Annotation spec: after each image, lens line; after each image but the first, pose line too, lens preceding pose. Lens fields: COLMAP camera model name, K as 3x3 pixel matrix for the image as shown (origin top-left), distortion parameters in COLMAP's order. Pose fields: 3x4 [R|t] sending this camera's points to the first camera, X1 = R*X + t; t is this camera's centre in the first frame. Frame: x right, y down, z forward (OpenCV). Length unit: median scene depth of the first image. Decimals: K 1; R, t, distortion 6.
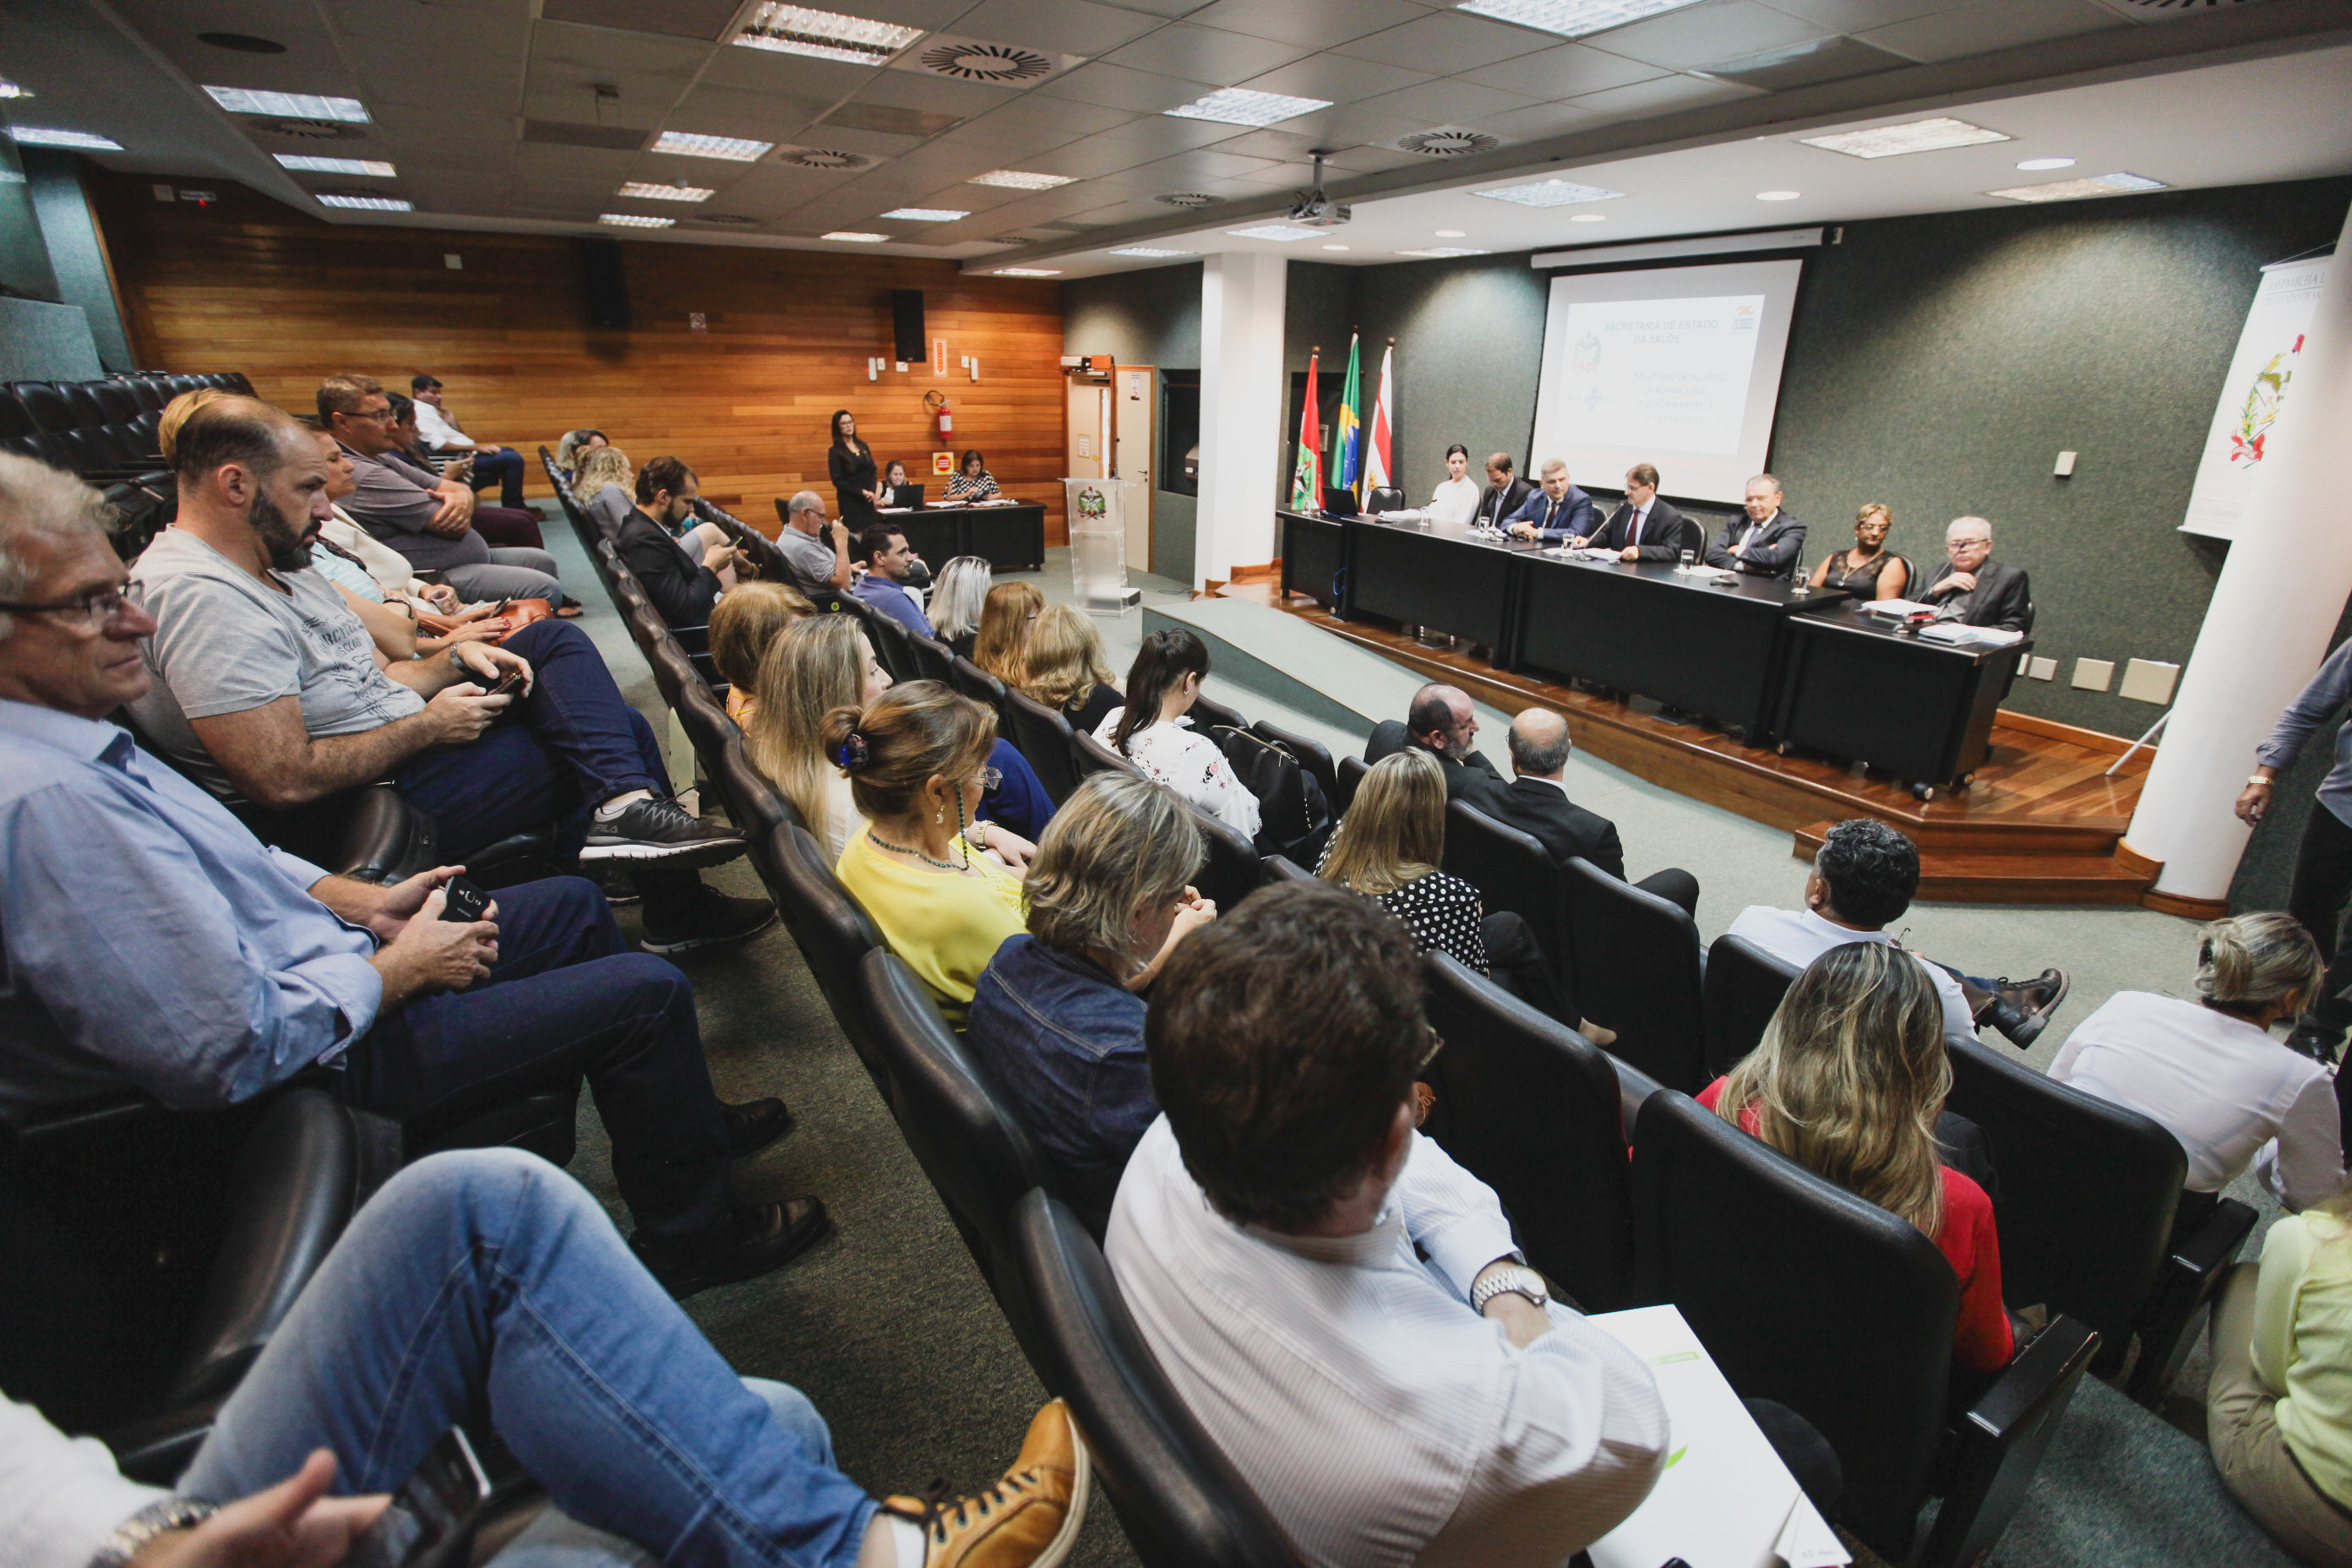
lens RADIAL K [[1083.9, 0, 1176.3], [0, 1083.9, 742.3], [0, 0, 1]] dist [0.000879, -0.000428]
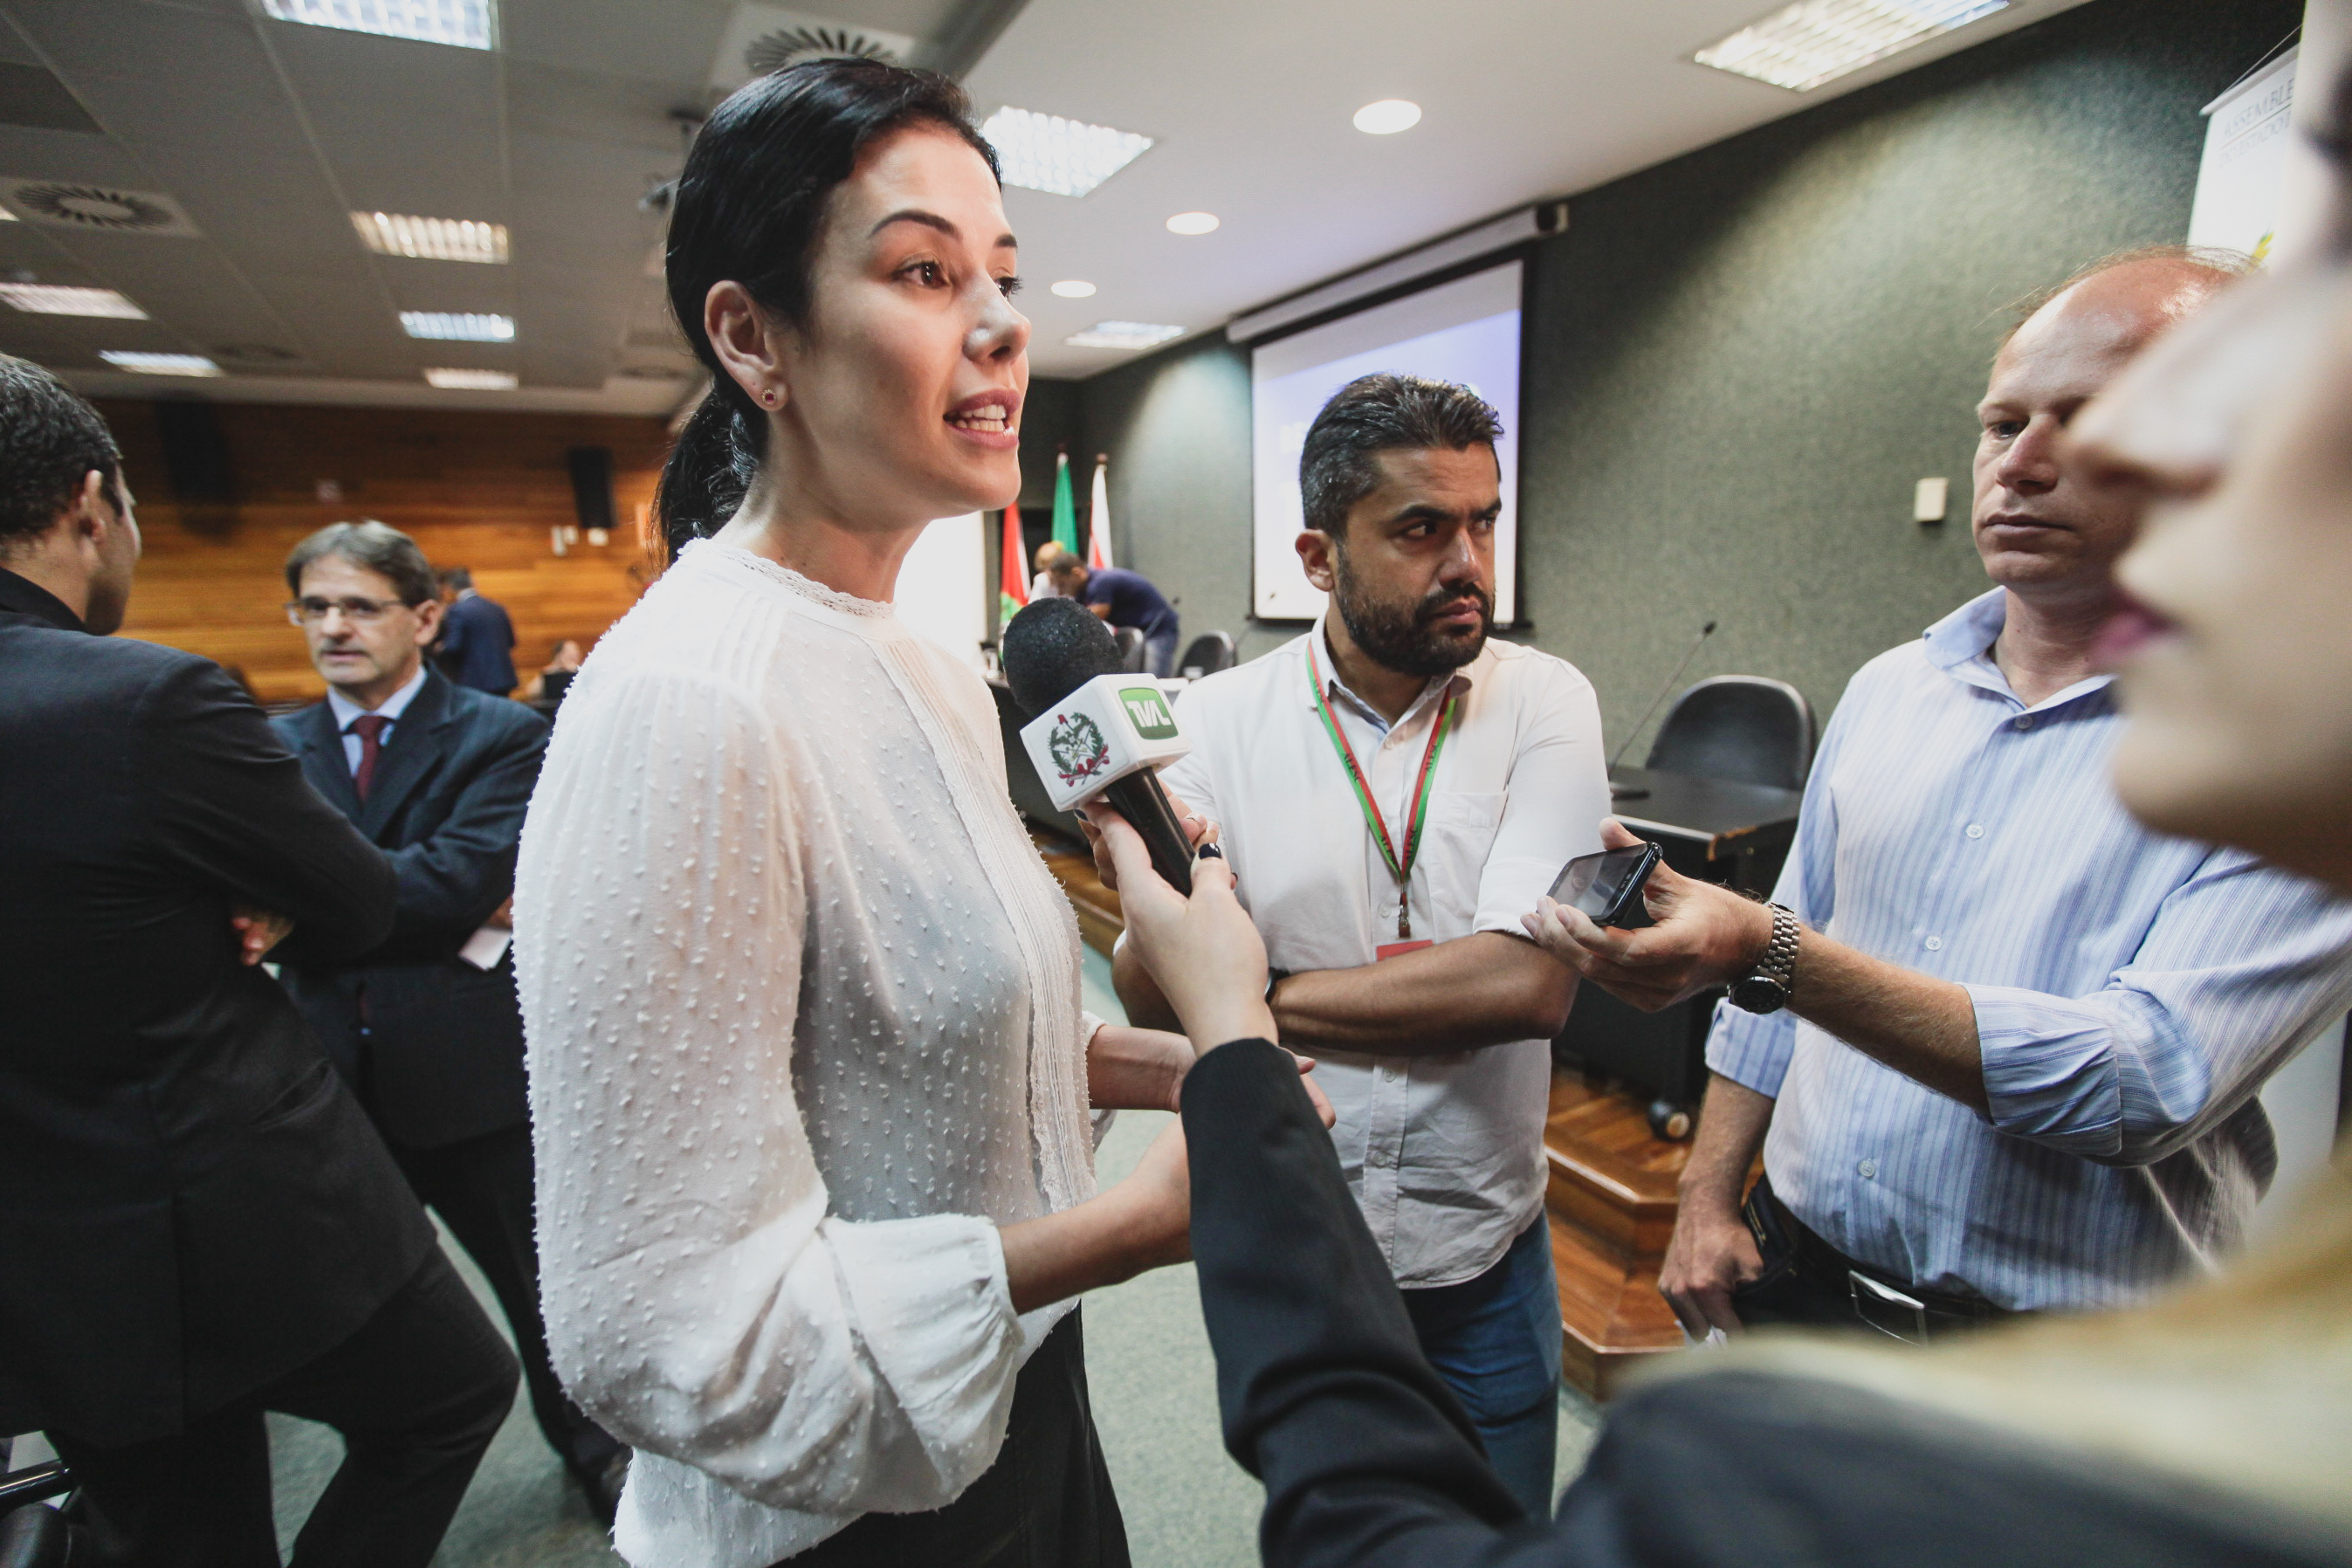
lens RADIAL K [[1129.4, 0, 1113.0], [0, 1129.4, 764.2], [0, 0, 1]] dist [-0.002447, 0.000231]
pose [[0.997616, -0.035398, -0.059232, 0.365020], [0.024936, 0.985325, -0.168860, -0.024157], [0.064340, 0.166980, 0.983859, 0.354922]]
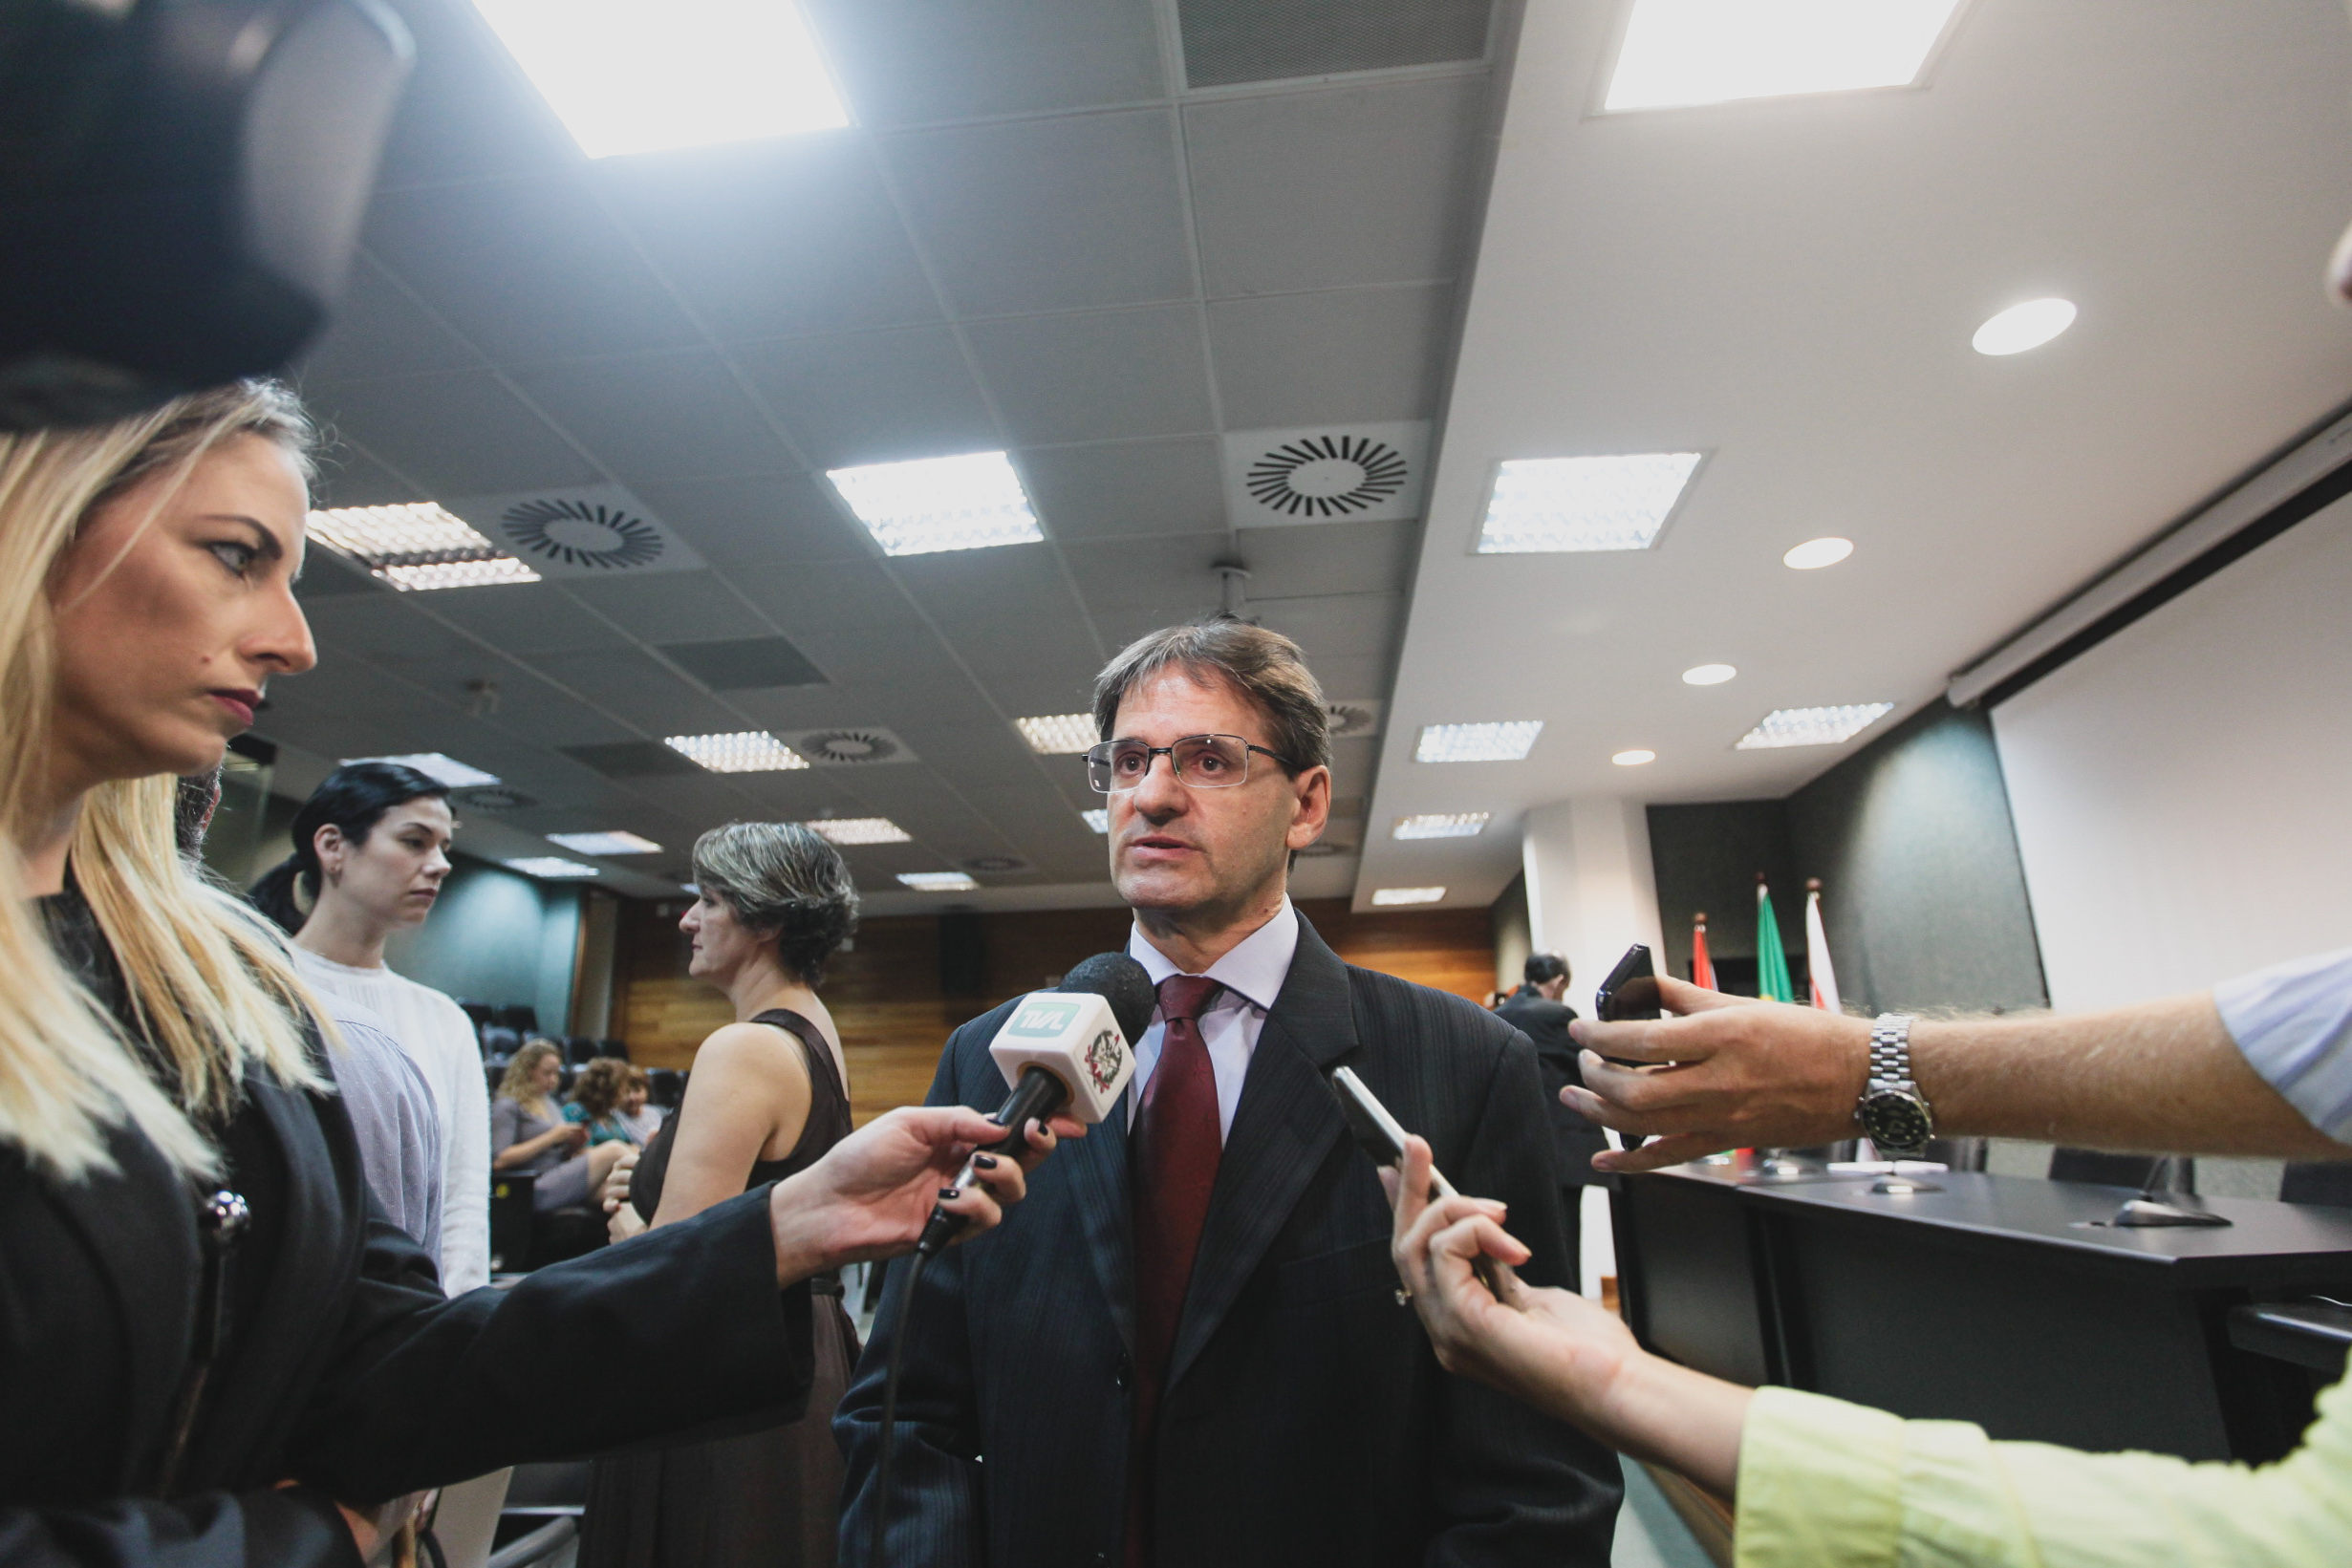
lens RADIAL K [[1203.8, 0, 1176.0], [0, 1203.8, 784.0], [0, 0, 1]] dist [-0.001882, -0.000251]
pose [[0.804146, -0.192979, -0.562235, 0.446688], [-0.155704, 0.844431, -0.512536, -0.026896], [0.573677, 0.499696, 0.648998, 0.495277]]
